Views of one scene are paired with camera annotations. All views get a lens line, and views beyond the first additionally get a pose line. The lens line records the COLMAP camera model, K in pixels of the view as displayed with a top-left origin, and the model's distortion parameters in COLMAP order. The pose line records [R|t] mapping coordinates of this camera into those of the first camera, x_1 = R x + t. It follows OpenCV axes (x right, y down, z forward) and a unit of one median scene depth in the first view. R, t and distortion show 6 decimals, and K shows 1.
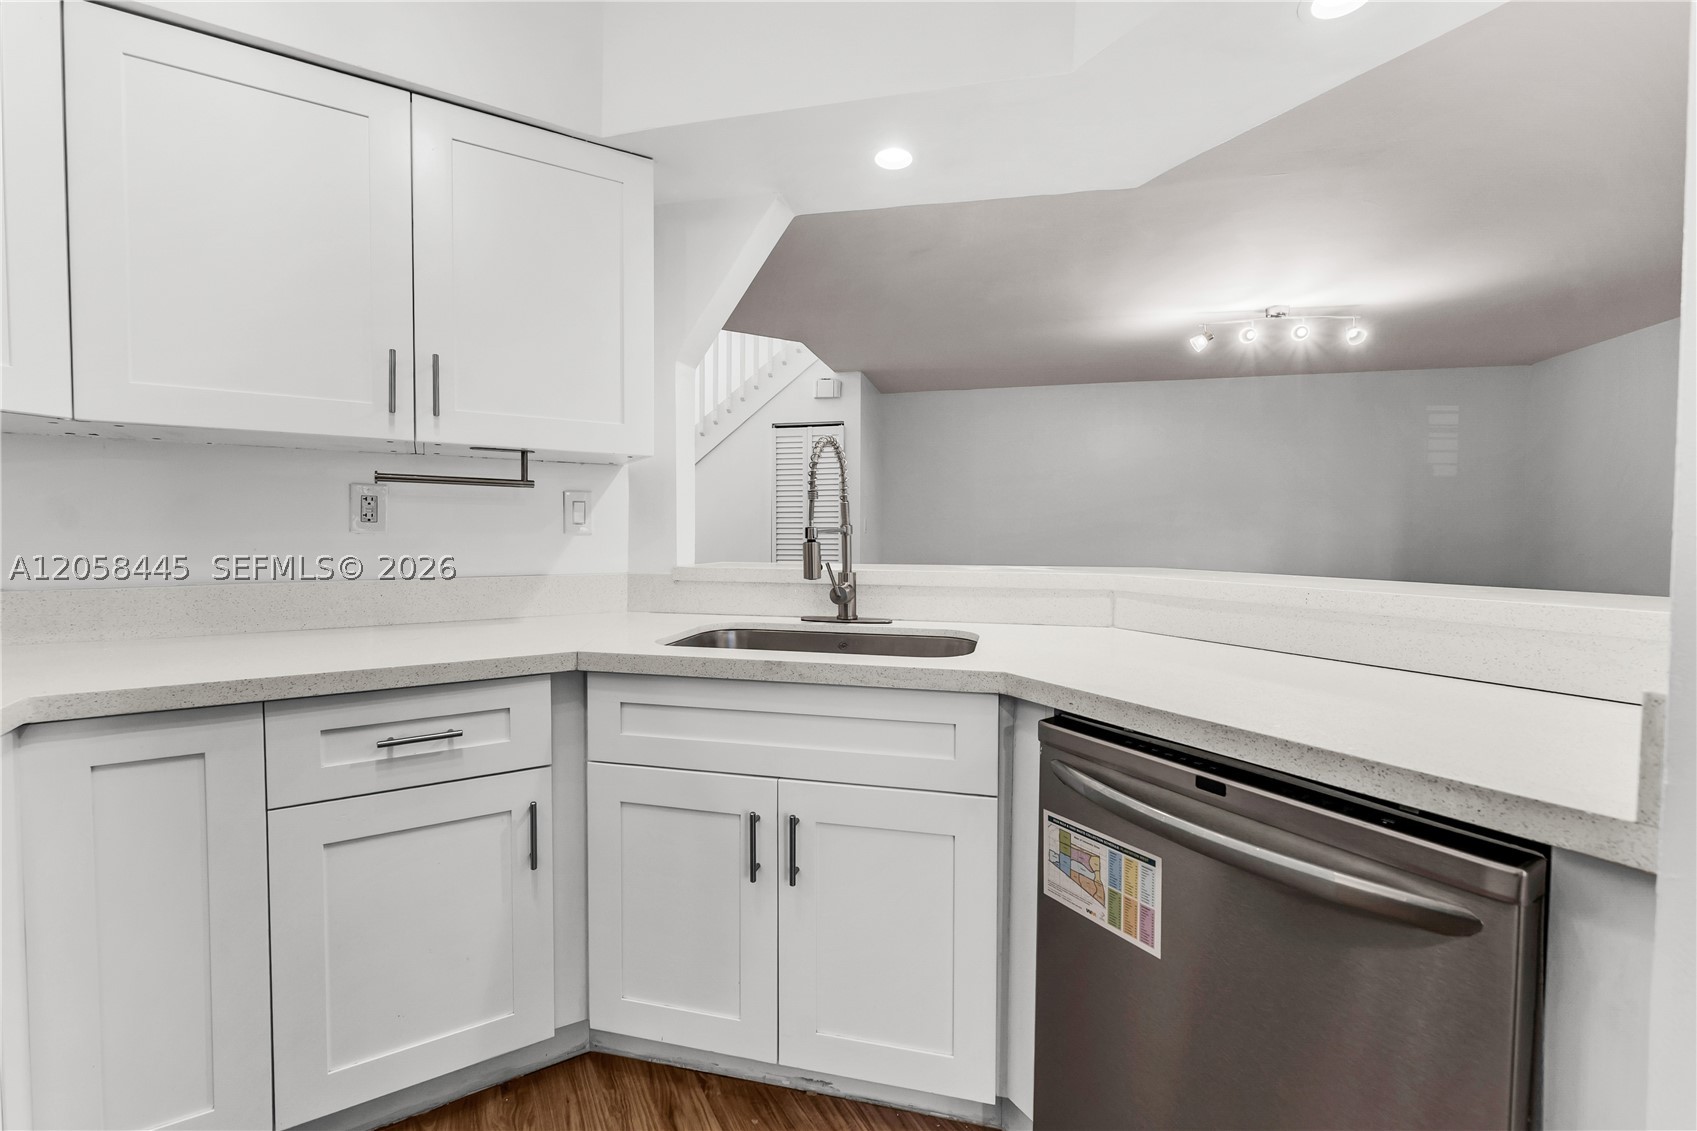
lens RADIAL K [[698.0, 0, 845.5], [0, 698.0, 554.1], [0, 0, 1]] dist [0.001527, -0.001159]
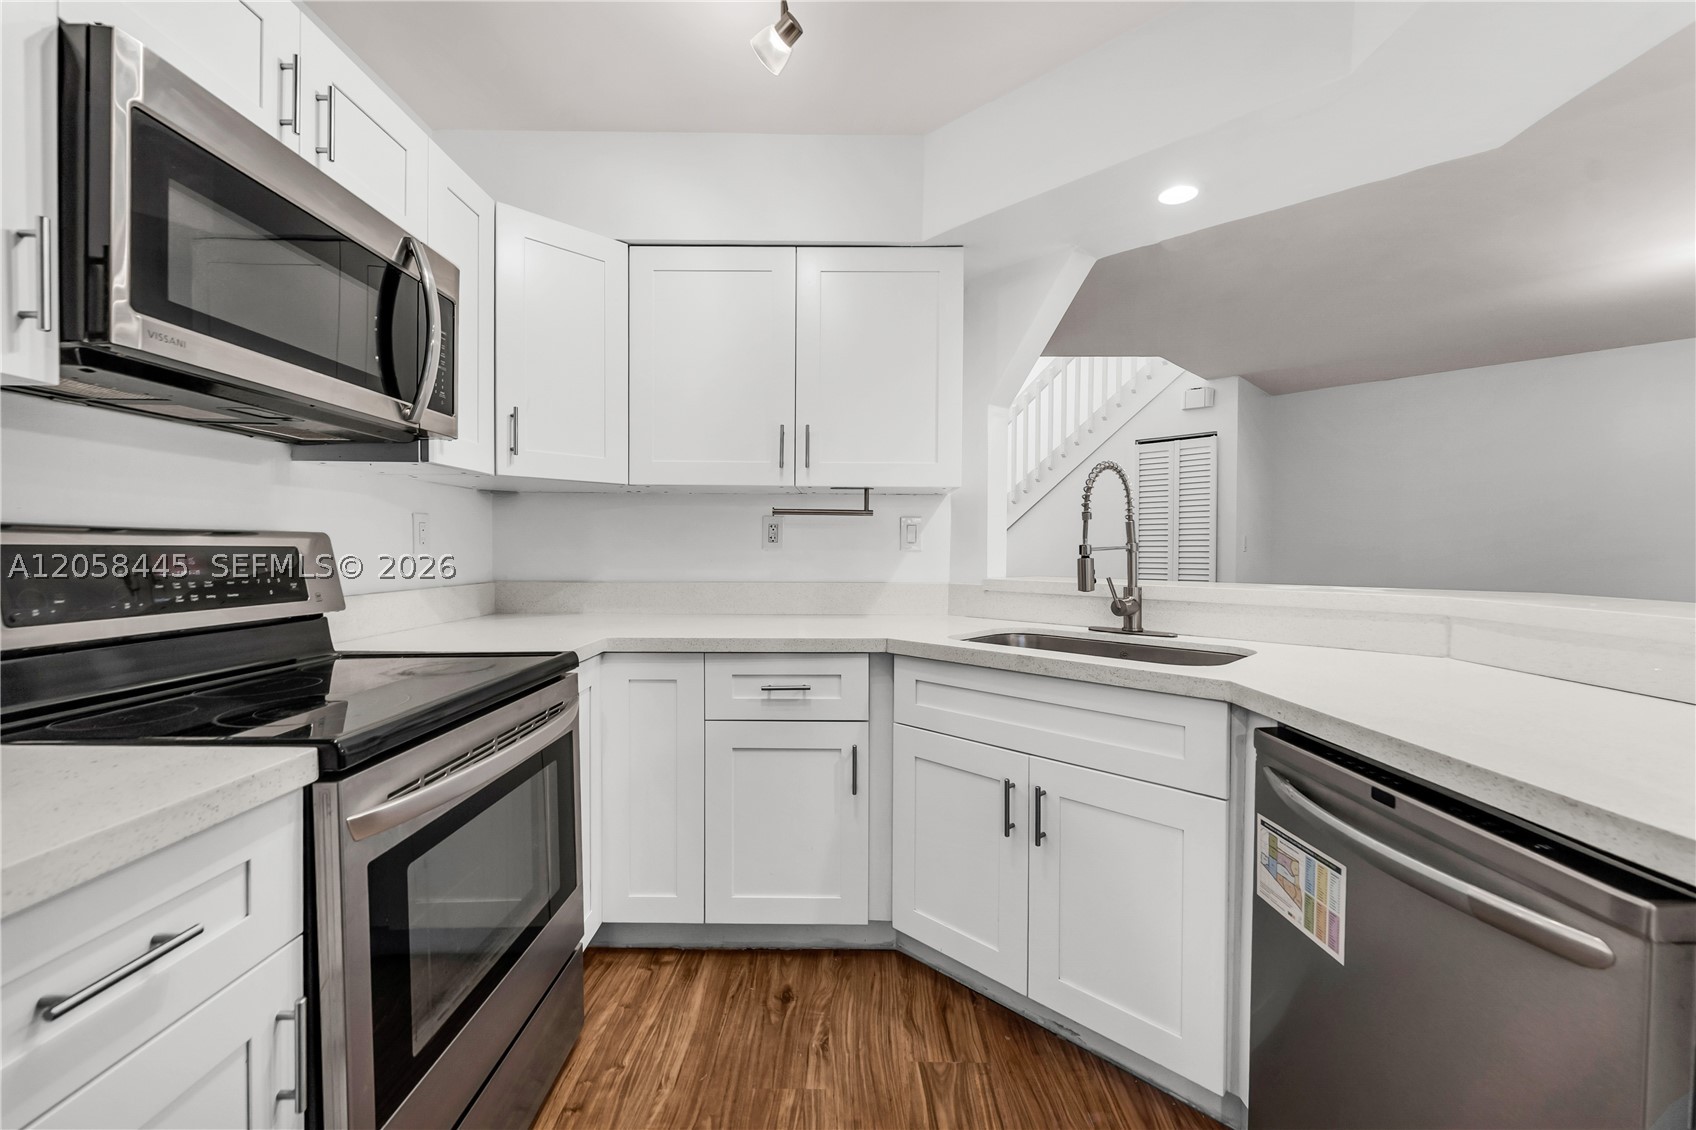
lens RADIAL K [[697.6, 0, 847.2], [0, 697.6, 557.8], [0, 0, 1]] dist [0.001527, -0.001159]
pose [[0.853161, 0.006829, -0.521603, 0.247970], [-0.017709, 0.999717, -0.015878, 0.007946], [0.521347, 0.022784, 0.853040, -0.183674]]
